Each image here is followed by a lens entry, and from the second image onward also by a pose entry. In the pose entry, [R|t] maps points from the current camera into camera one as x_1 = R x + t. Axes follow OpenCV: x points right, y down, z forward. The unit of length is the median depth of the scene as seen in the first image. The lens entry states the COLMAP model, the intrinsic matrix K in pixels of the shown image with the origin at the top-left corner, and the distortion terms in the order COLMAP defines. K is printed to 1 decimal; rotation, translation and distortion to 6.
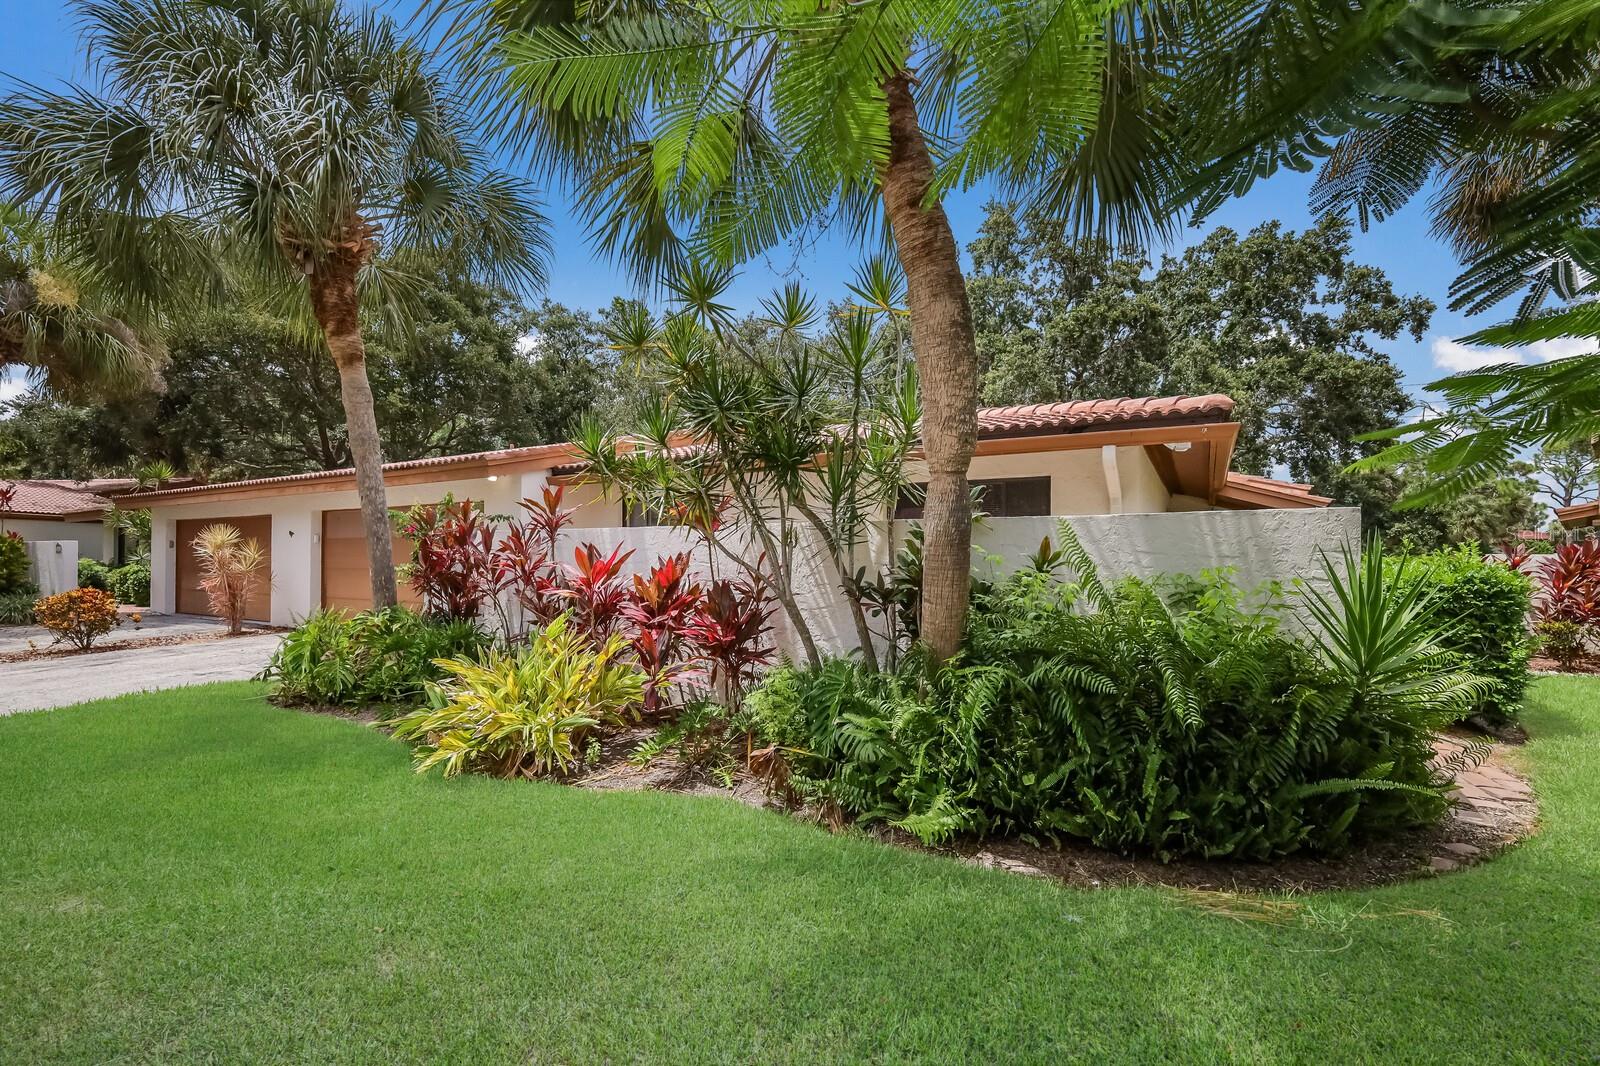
lens RADIAL K [[696.9, 0, 819.9], [0, 696.9, 541.3], [0, 0, 1]] dist [0.008244, 0.001485]
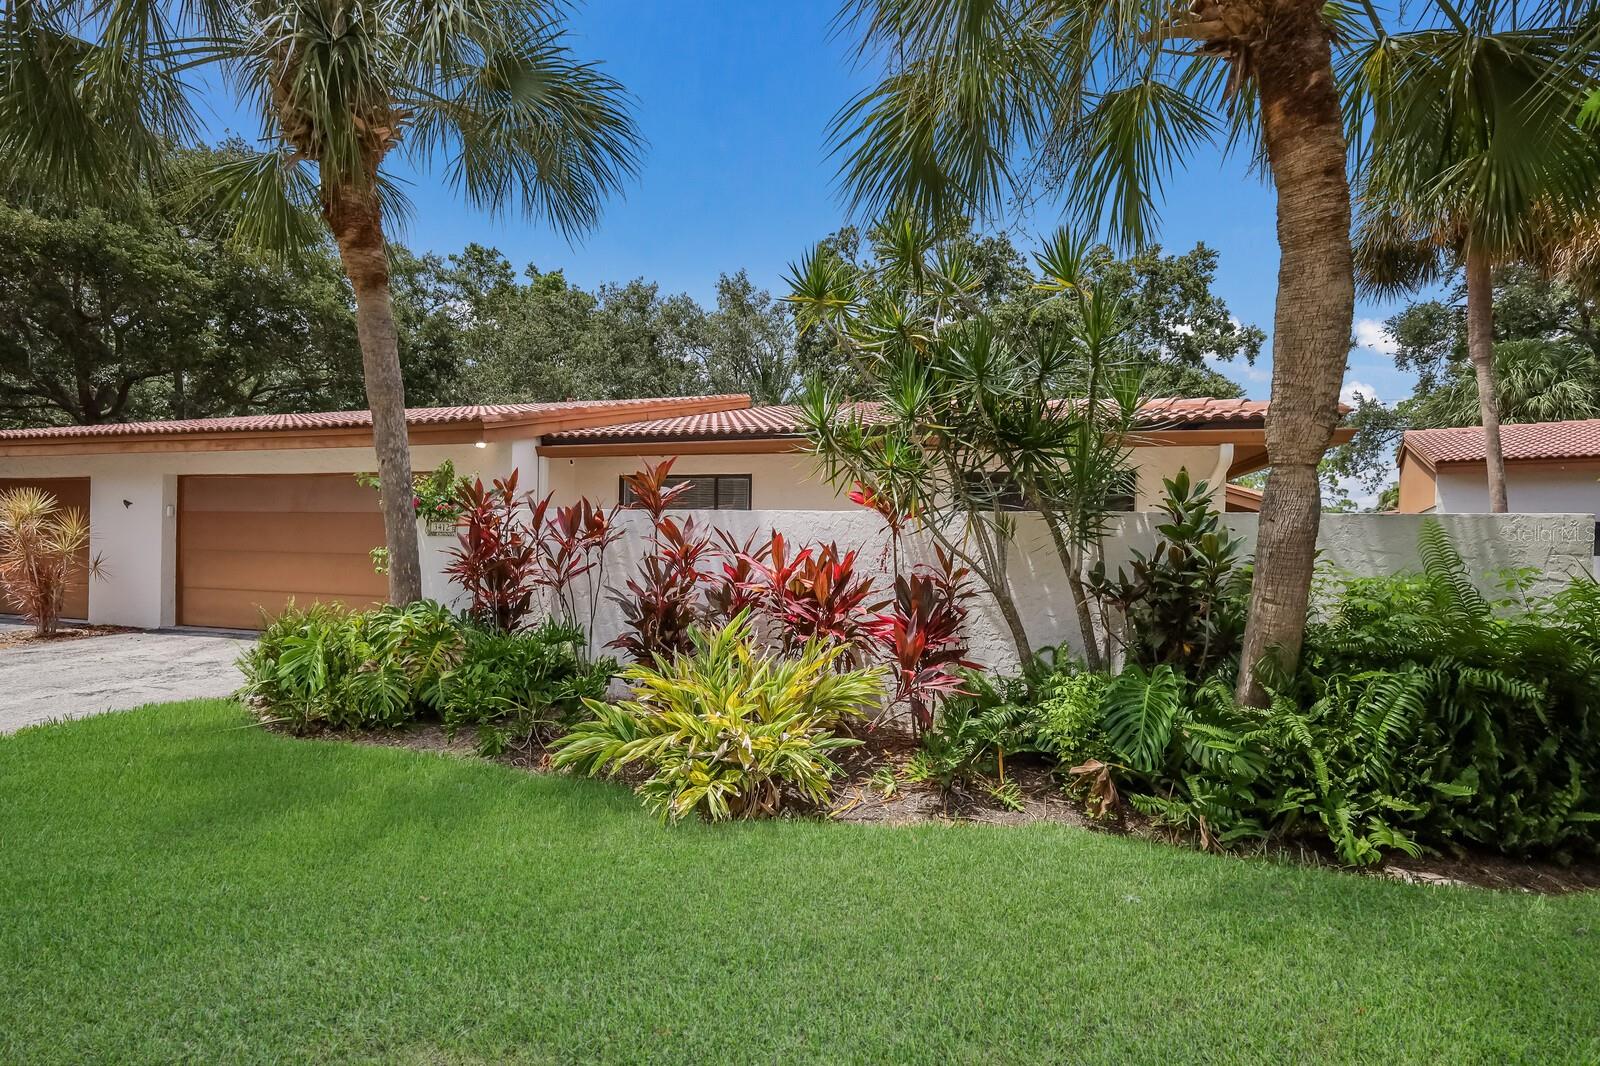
lens RADIAL K [[696.9, 0, 823.5], [0, 696.9, 540.4], [0, 0, 1]] dist [0.008244, 0.001485]
pose [[0.970325, 0.015808, 0.241287, -0.127800], [-0.020896, 0.999610, 0.018542, -0.000378], [-0.240900, -0.023034, 0.970277, 0.044874]]
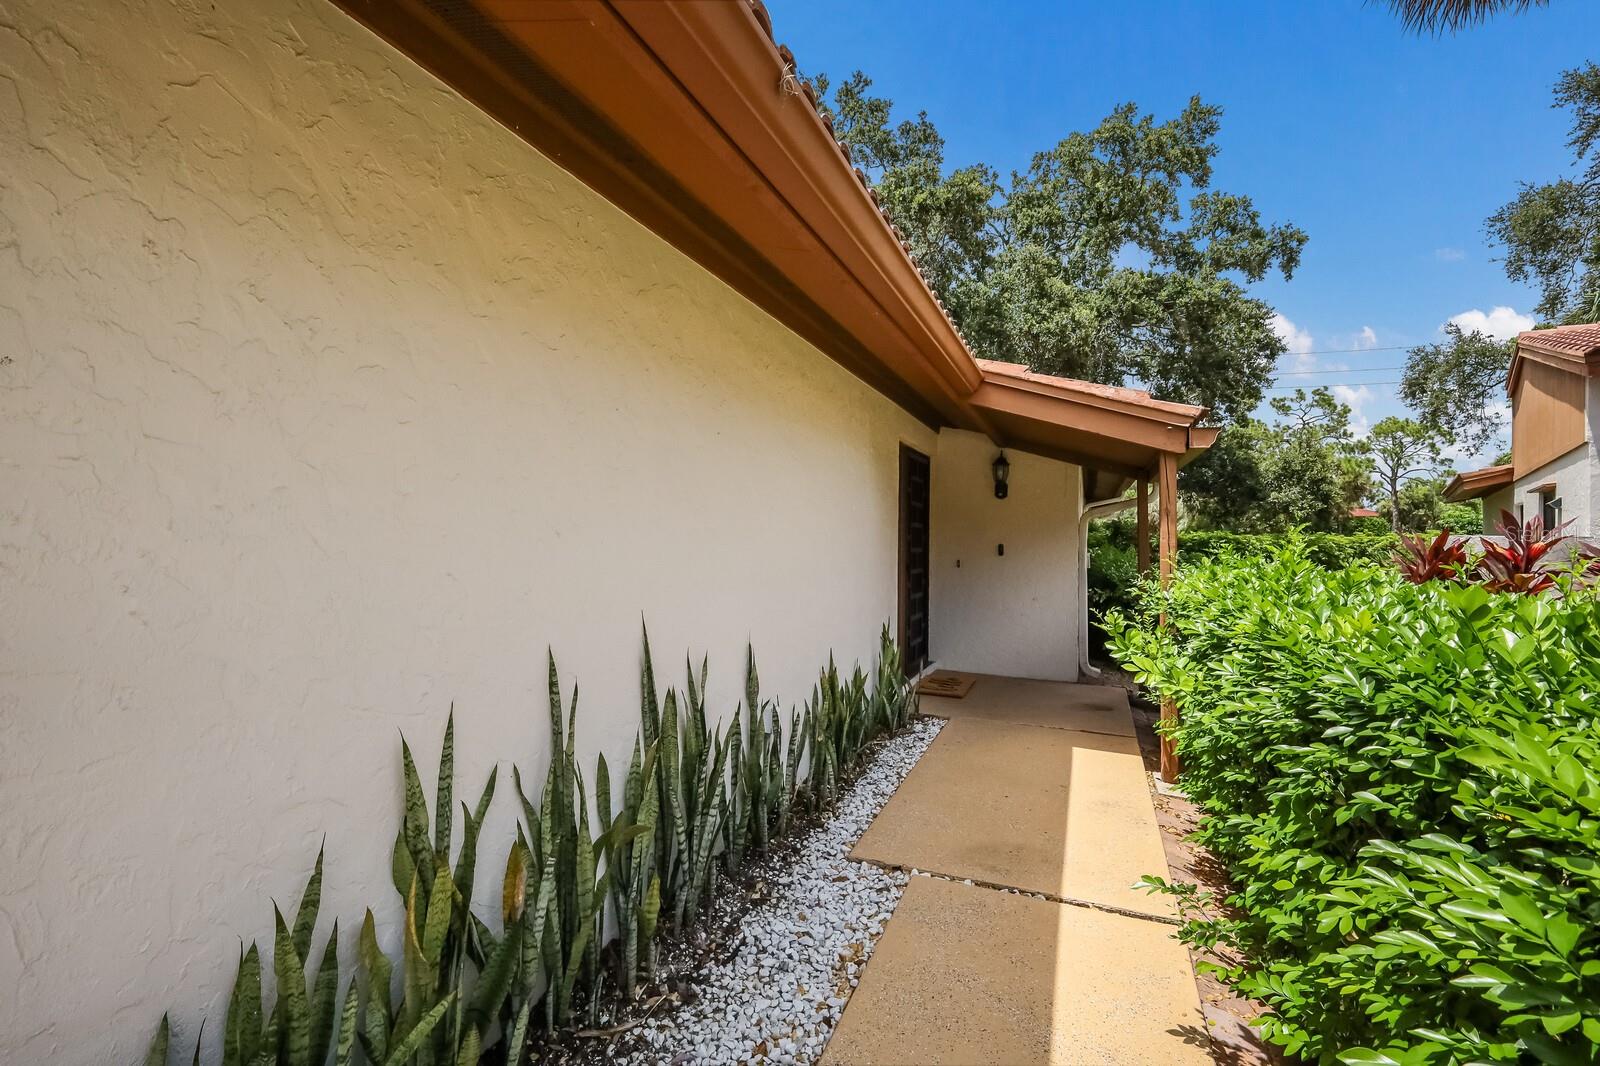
lens RADIAL K [[696.9, 0, 830.5], [0, 696.9, 519.4], [0, 0, 1]] dist [0.008244, 0.001485]
pose [[0.988418, 0.003083, 0.151722, 0.209225], [-0.003707, 0.999986, 0.003832, 0.002235], [-0.151708, -0.004351, 0.988416, 0.288620]]
